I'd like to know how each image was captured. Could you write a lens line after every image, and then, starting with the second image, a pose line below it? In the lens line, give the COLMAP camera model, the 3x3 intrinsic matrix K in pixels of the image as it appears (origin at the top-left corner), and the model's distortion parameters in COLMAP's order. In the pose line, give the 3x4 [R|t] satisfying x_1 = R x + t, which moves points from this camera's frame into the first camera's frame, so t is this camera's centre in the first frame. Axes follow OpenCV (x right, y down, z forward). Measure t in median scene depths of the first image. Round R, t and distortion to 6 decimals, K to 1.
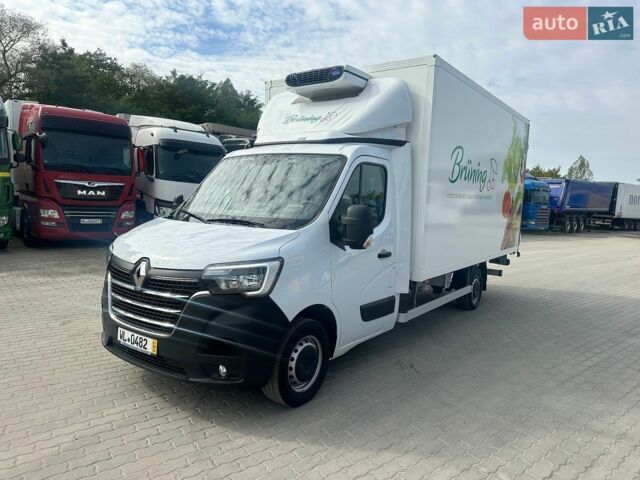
lens RADIAL K [[456.9, 0, 328.0], [0, 456.9, 252.5], [0, 0, 1]] dist [0.042065, -0.046331]
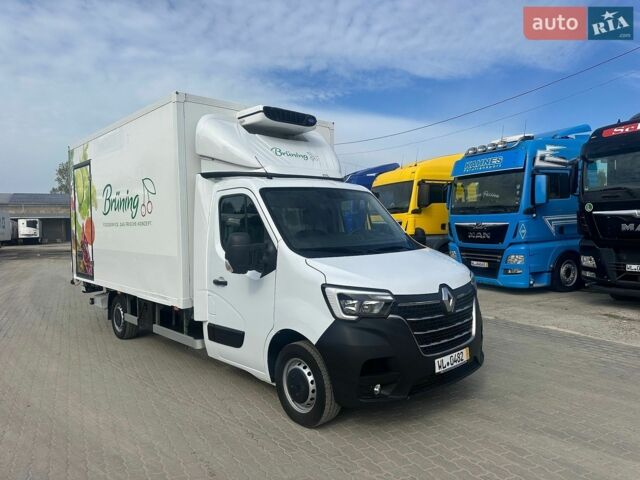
lens RADIAL K [[456.9, 0, 334.4], [0, 456.9, 249.8], [0, 0, 1]] dist [0.042065, -0.046331]
pose [[0.171276, -0.097472, 0.980390, -1.071840], [0.146198, 0.986592, 0.072548, -0.134998], [-0.974316, 0.130906, 0.183229, 0.732102]]
